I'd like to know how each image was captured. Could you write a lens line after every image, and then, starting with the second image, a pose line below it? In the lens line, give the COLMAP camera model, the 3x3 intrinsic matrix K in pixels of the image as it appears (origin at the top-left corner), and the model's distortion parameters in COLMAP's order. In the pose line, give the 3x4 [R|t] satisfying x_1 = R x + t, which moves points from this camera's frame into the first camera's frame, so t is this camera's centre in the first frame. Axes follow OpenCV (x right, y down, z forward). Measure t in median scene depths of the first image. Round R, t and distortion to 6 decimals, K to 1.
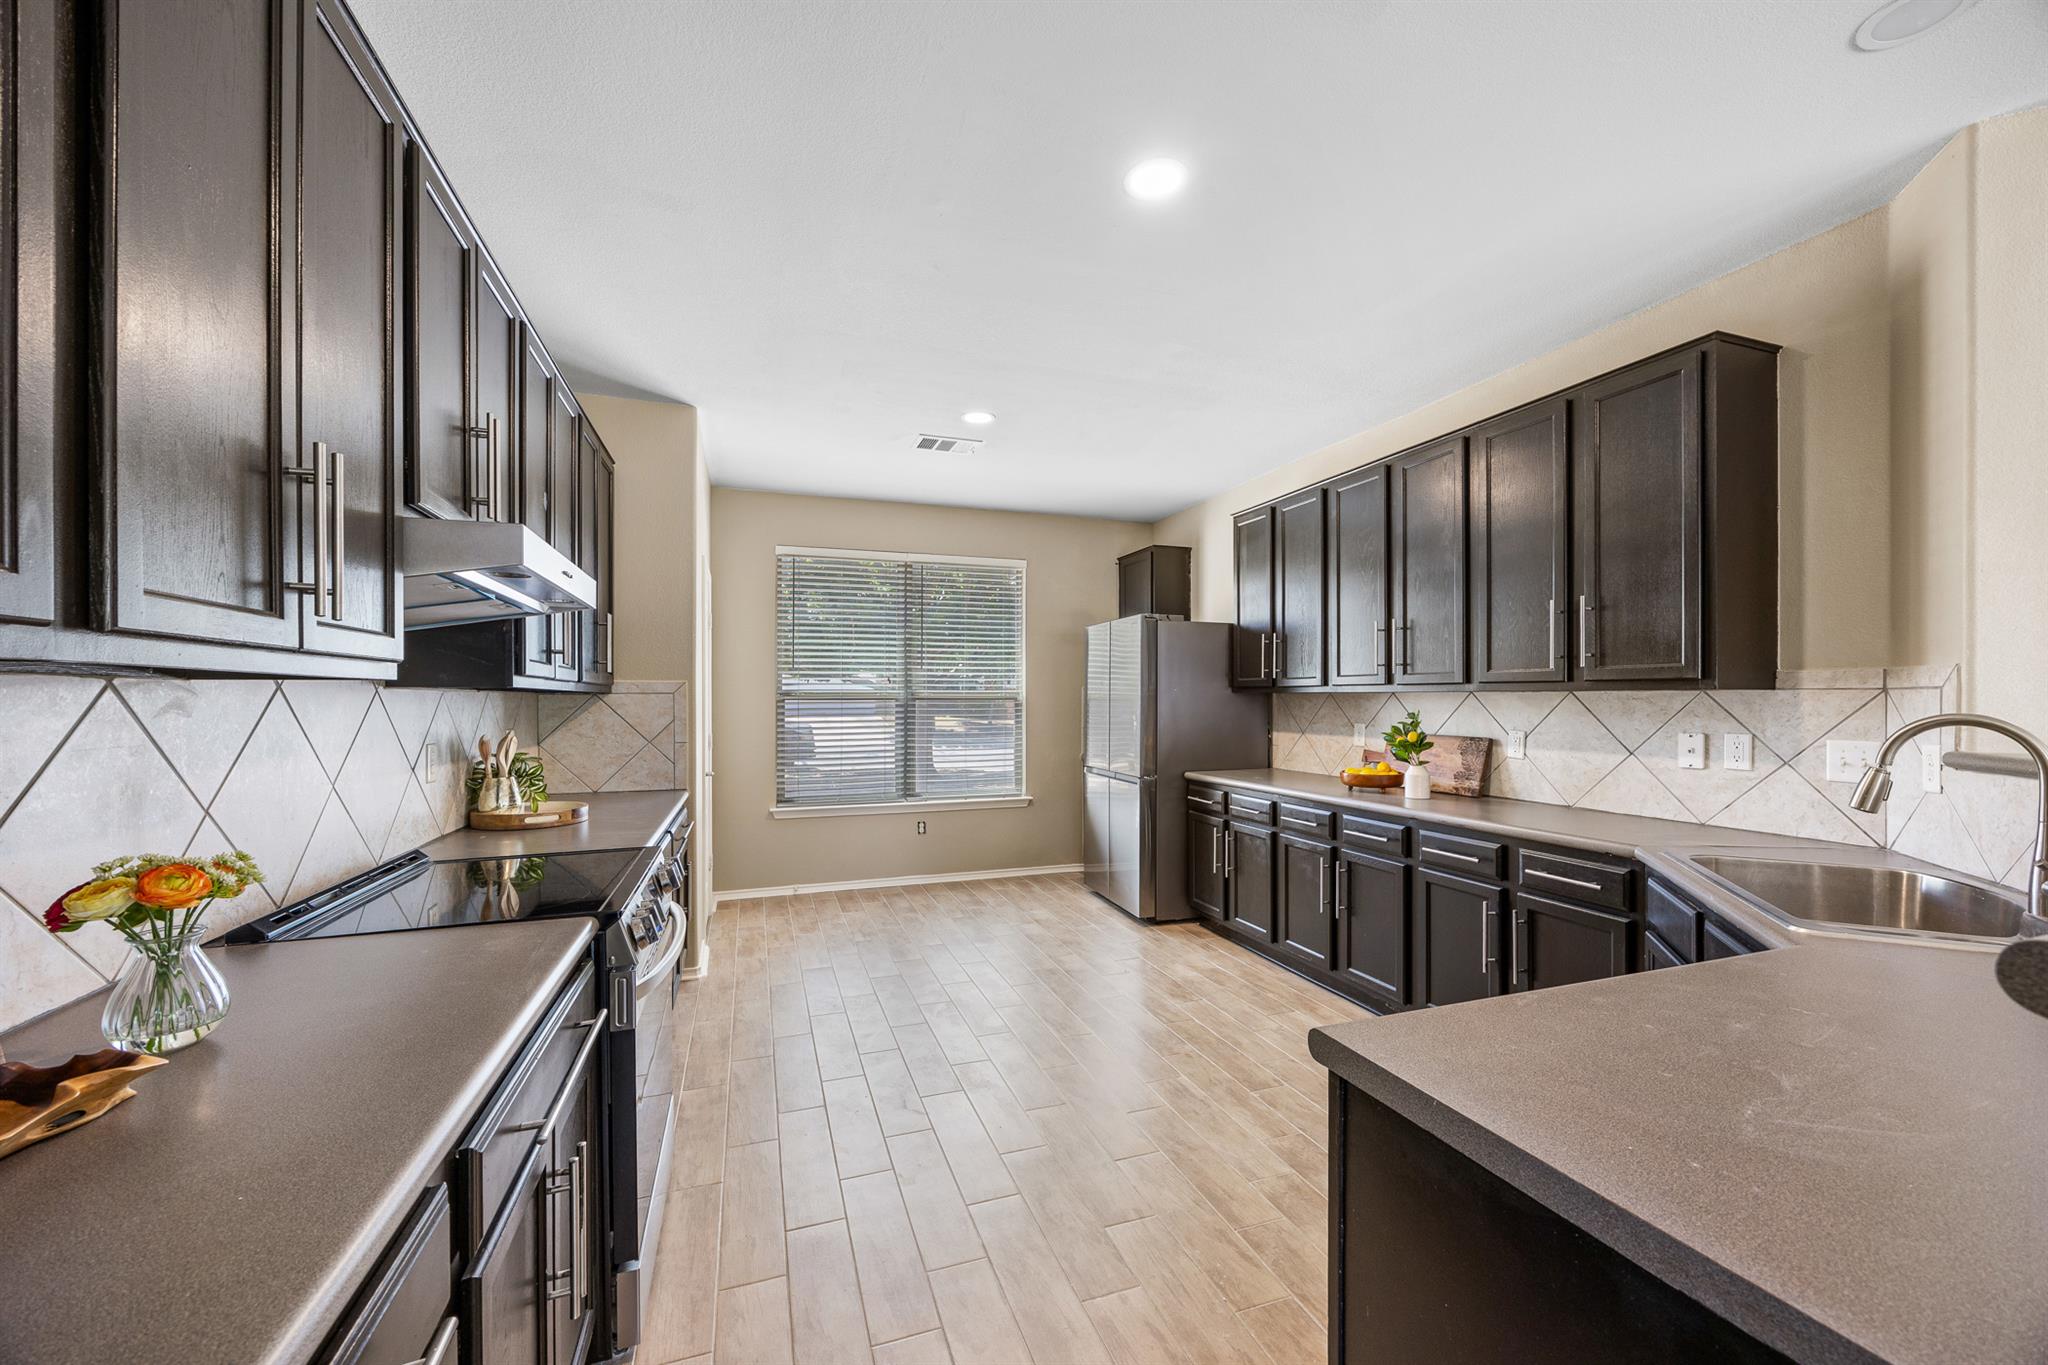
lens RADIAL K [[791.7, 0, 1022.5], [0, 791.7, 689.1], [0, 0, 1]] dist [-0.000067, -0.000106]
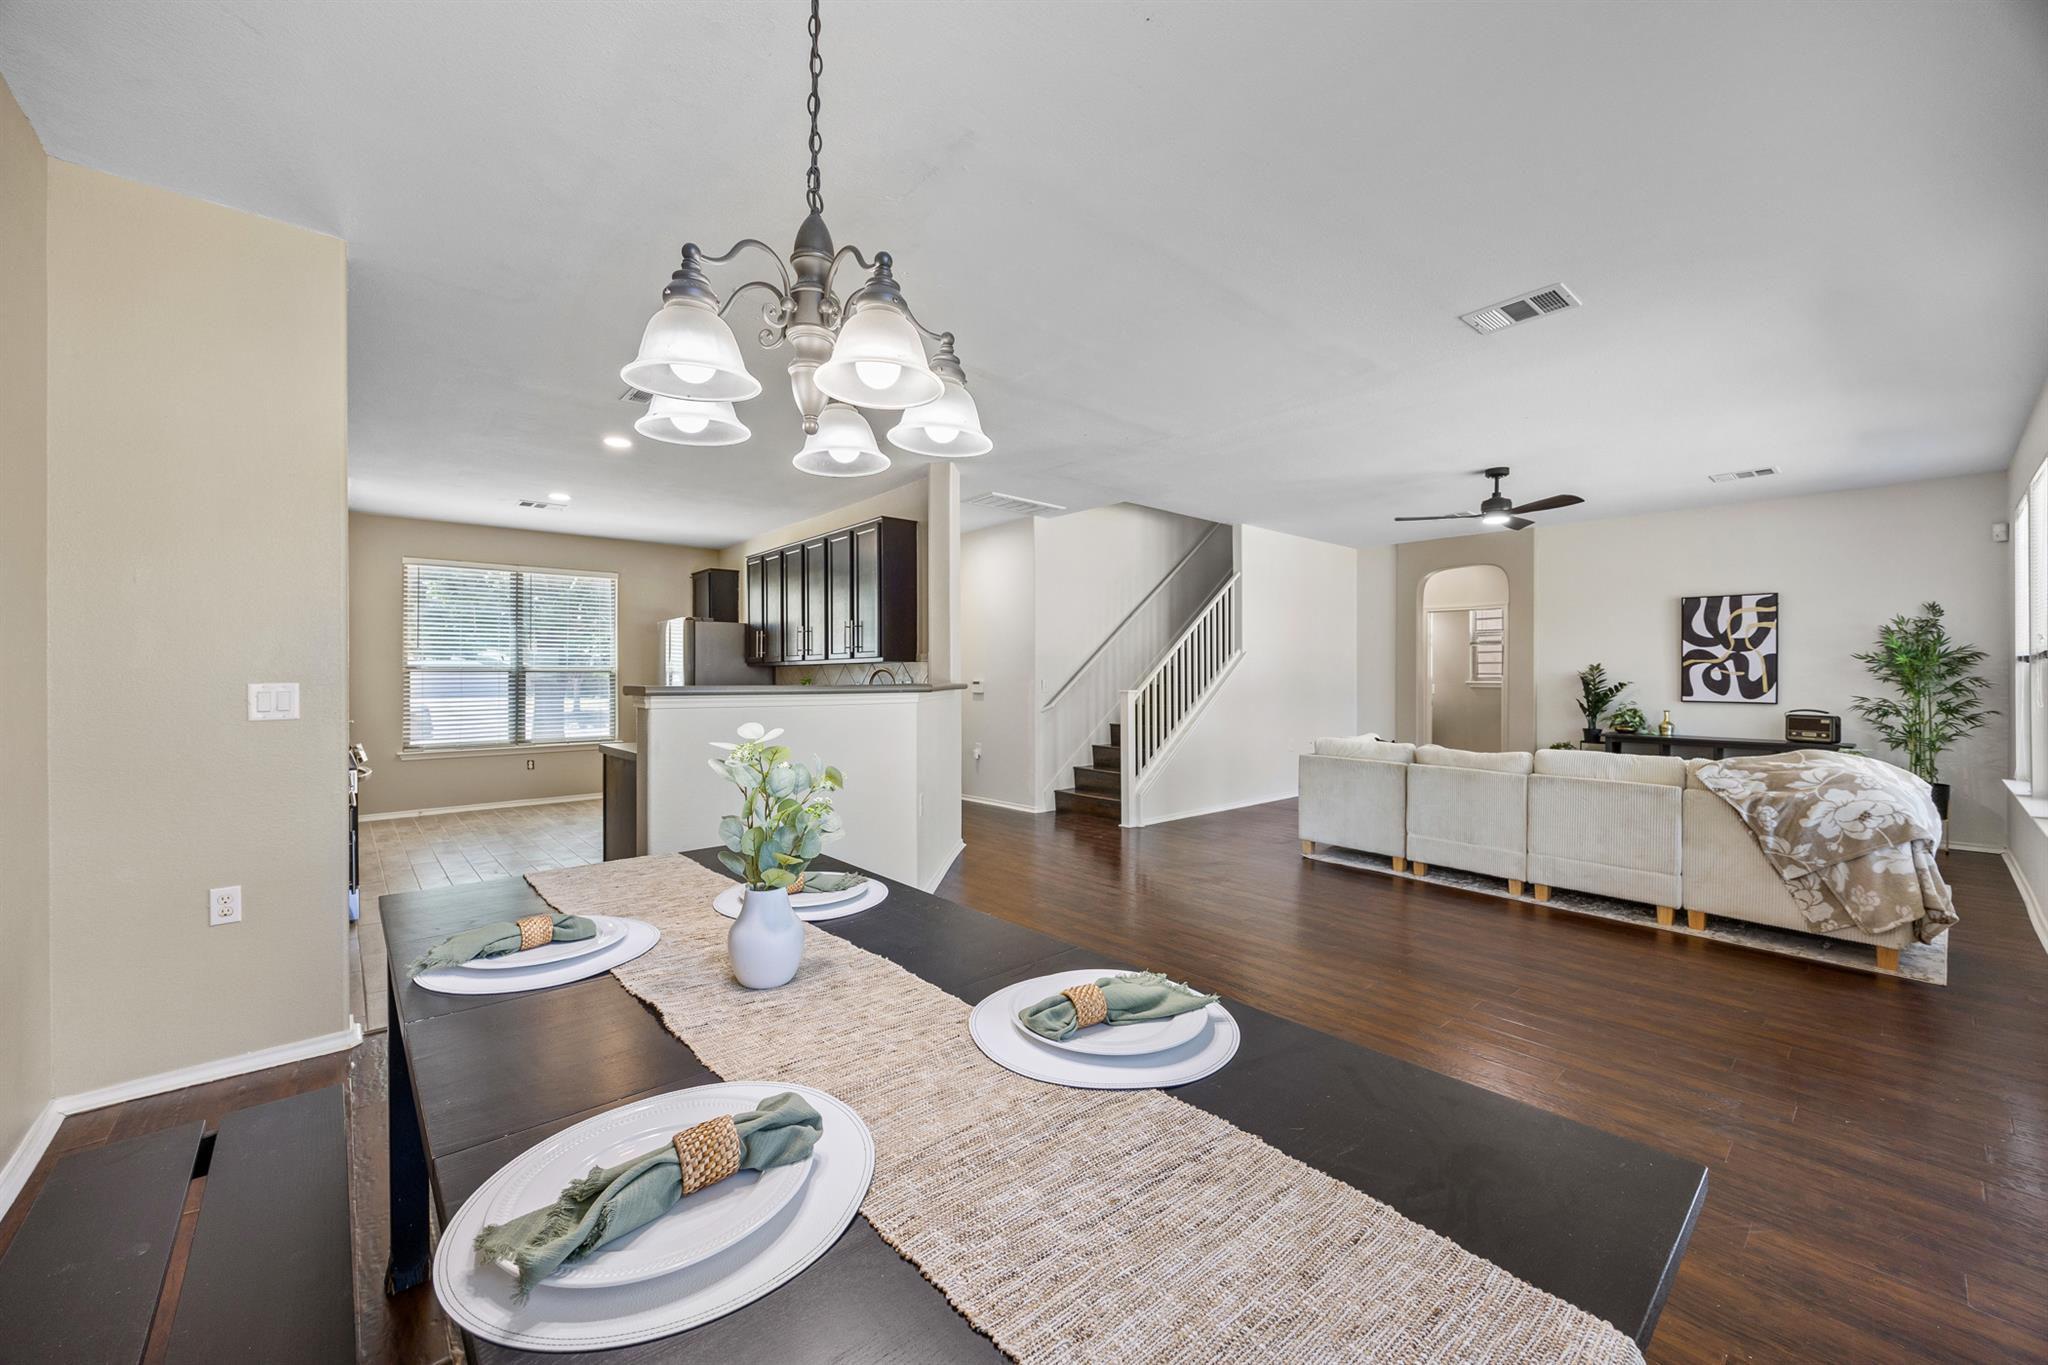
lens RADIAL K [[791.7, 0, 1029.3], [0, 791.7, 679.9], [0, 0, 1]] dist [-0.000067, -0.000106]
pose [[0.923211, 0.000817, 0.384294, 0.153972], [-0.003507, 0.999974, 0.006300, 0.018981], [-0.384279, -0.007164, 0.923189, -0.649324]]
